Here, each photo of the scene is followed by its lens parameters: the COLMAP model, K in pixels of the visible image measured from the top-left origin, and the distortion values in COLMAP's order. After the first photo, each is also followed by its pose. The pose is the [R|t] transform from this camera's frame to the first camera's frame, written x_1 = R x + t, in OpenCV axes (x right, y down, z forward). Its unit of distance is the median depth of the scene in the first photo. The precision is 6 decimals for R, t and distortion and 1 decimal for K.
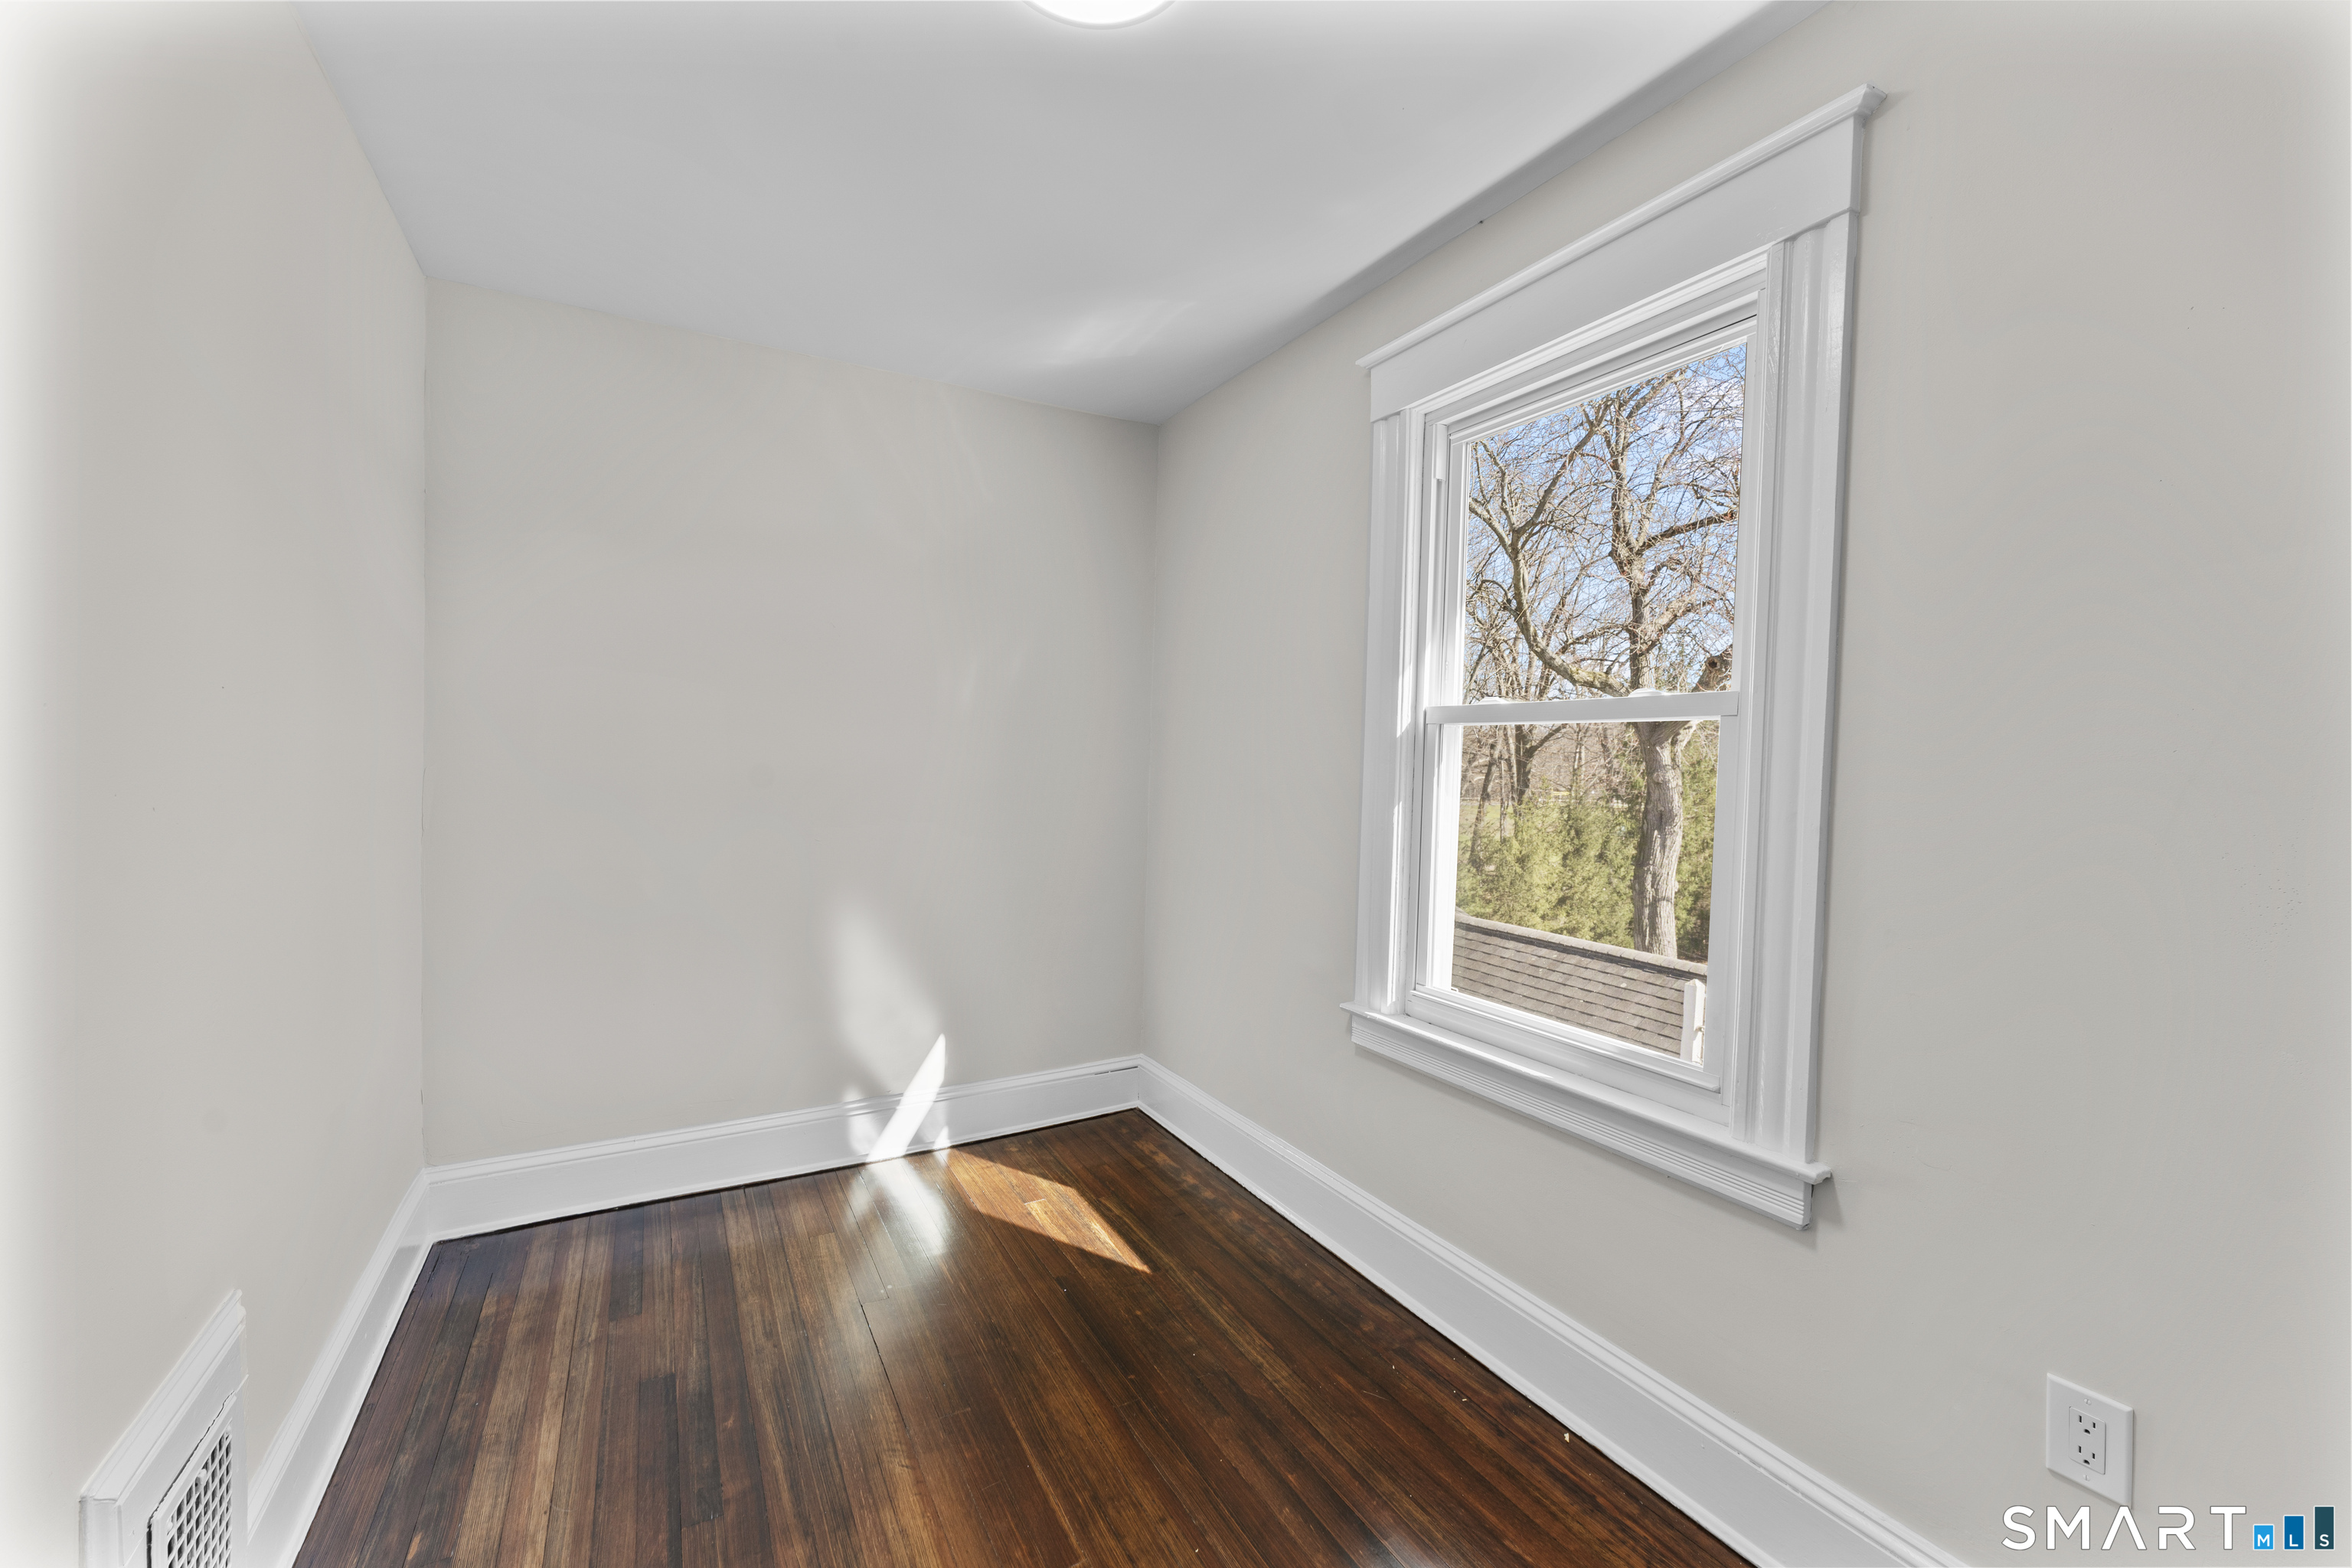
lens RADIAL K [[945.9, 0, 1176.0], [0, 945.9, 784.0], [0, 0, 1]] dist [0.001675, 0.000579]
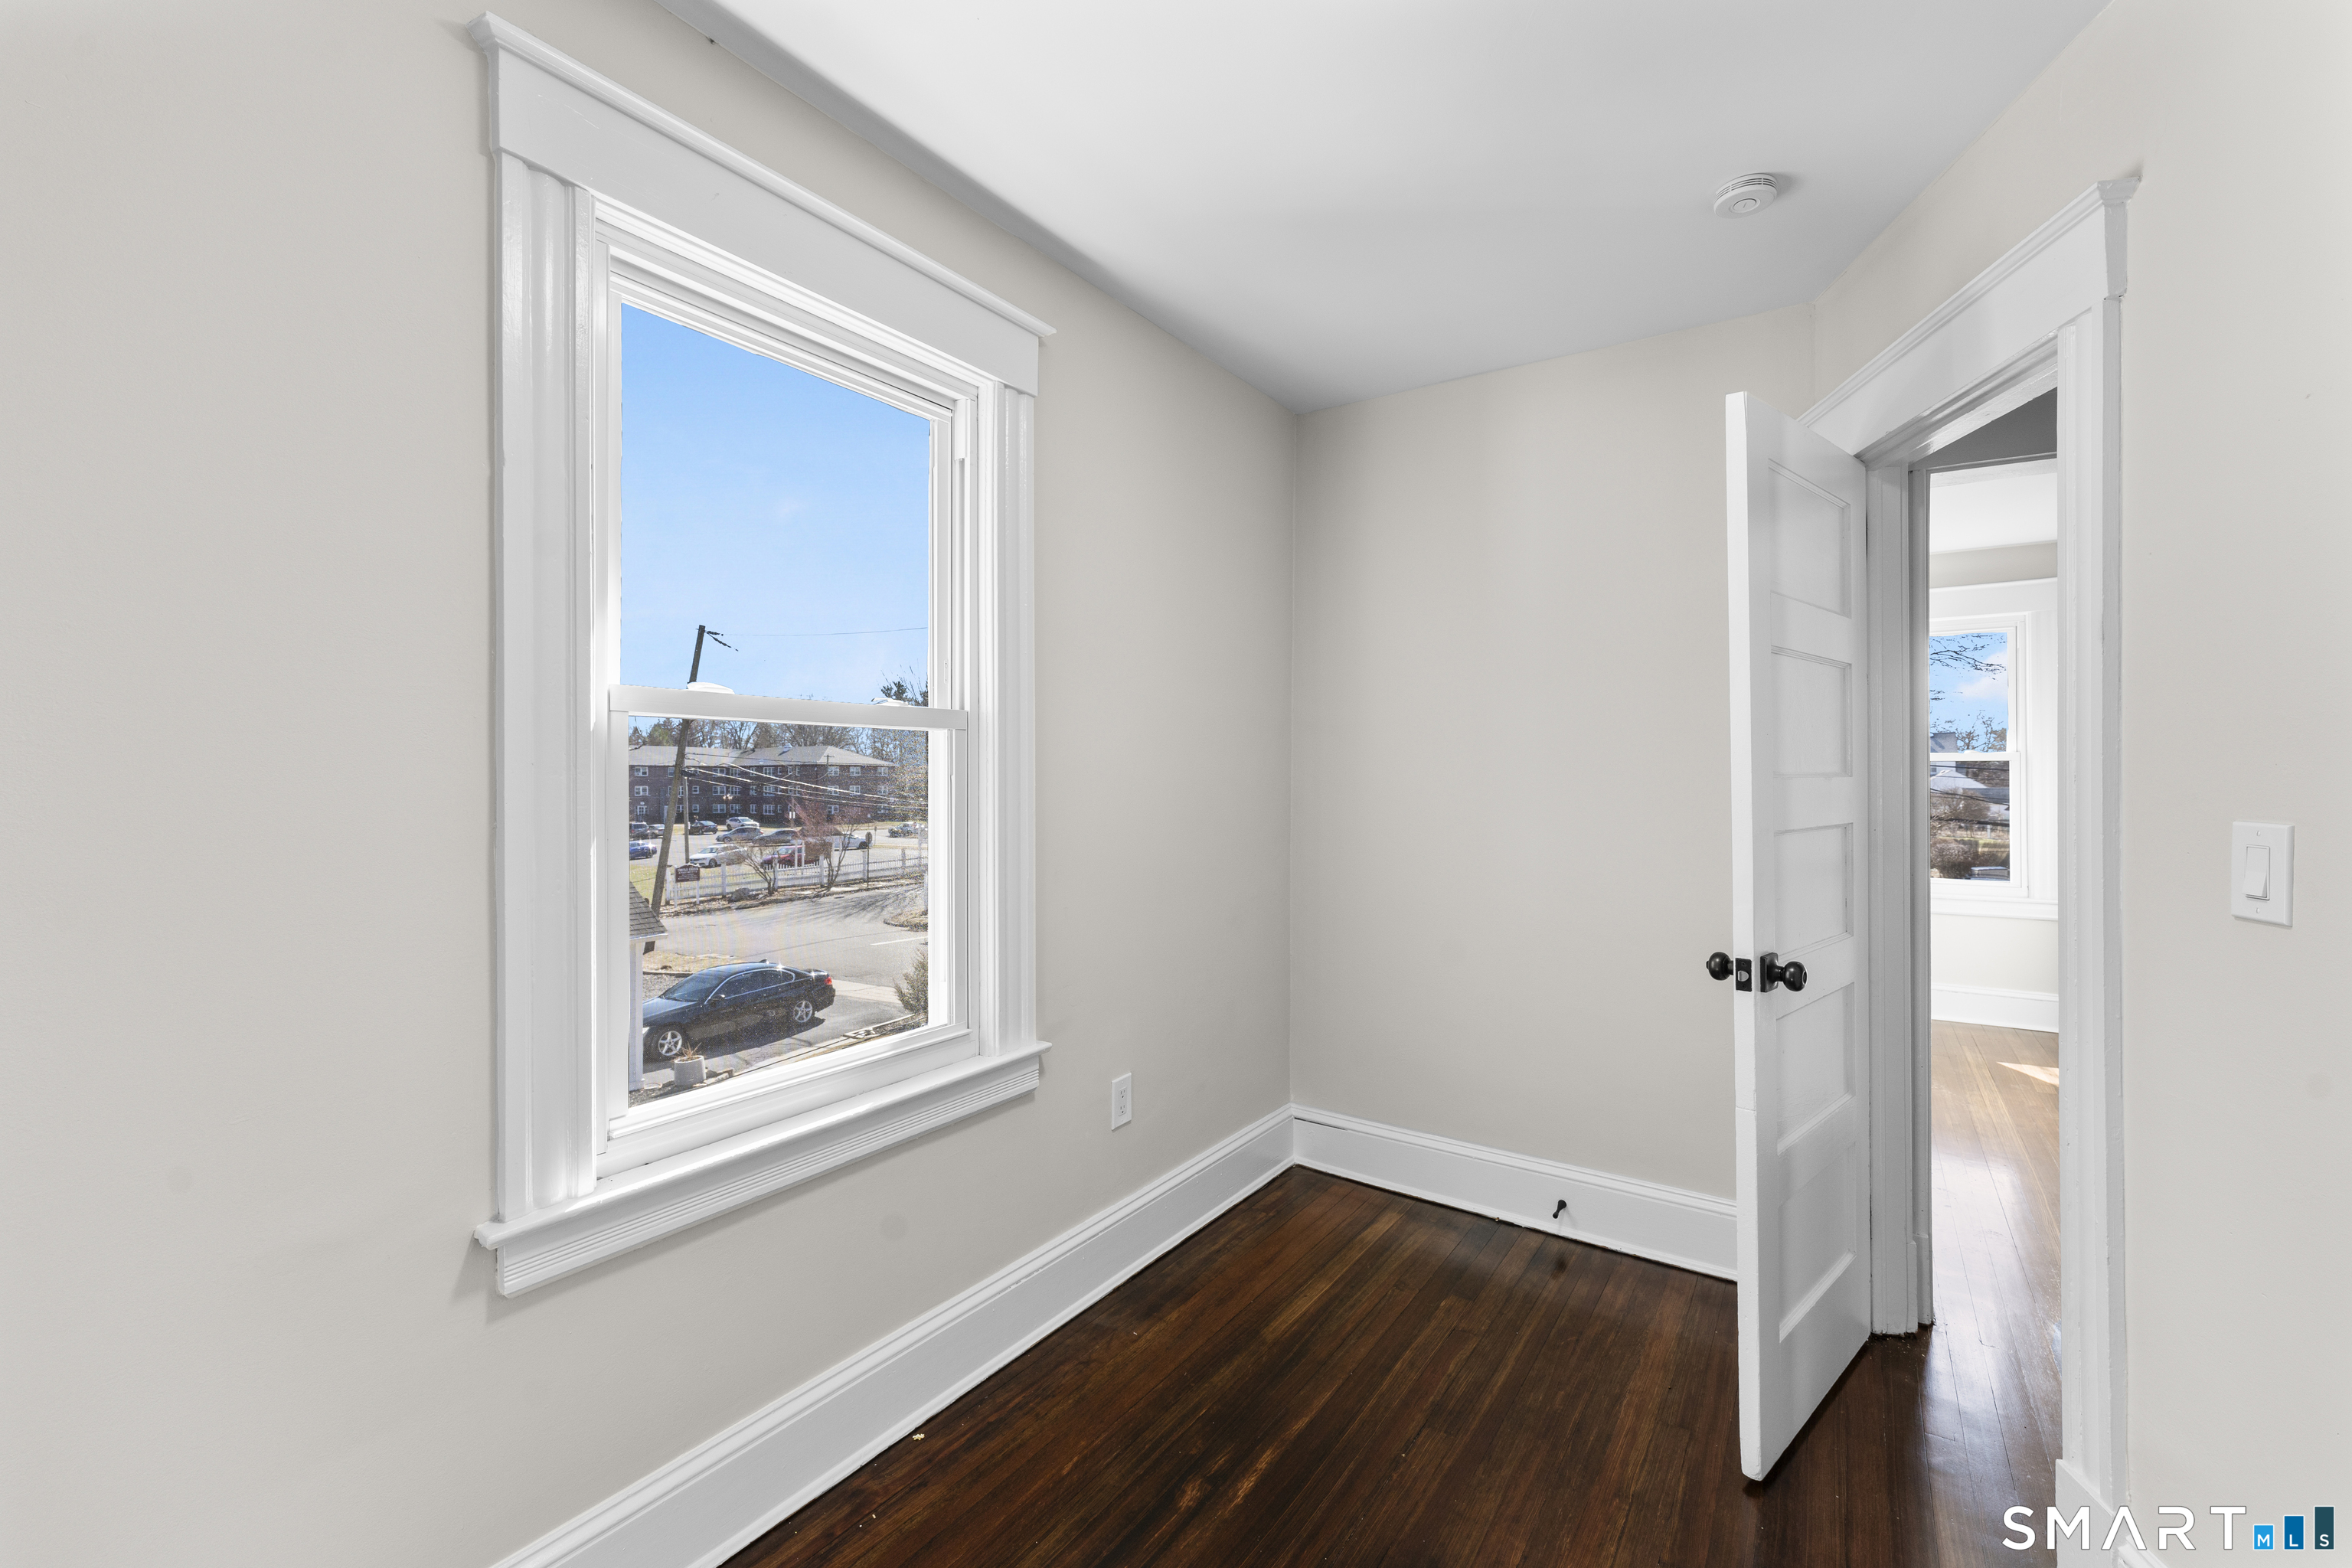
lens RADIAL K [[966.8, 0, 1175.9], [0, 966.8, 775.2], [0, 0, 1]] dist [0.000692, -0.000143]
pose [[-0.434572, -0.023806, 0.900322, -0.623001], [0.013948, 0.999353, 0.033157, -0.045808], [-0.900529, 0.026967, -0.433959, 1.190489]]
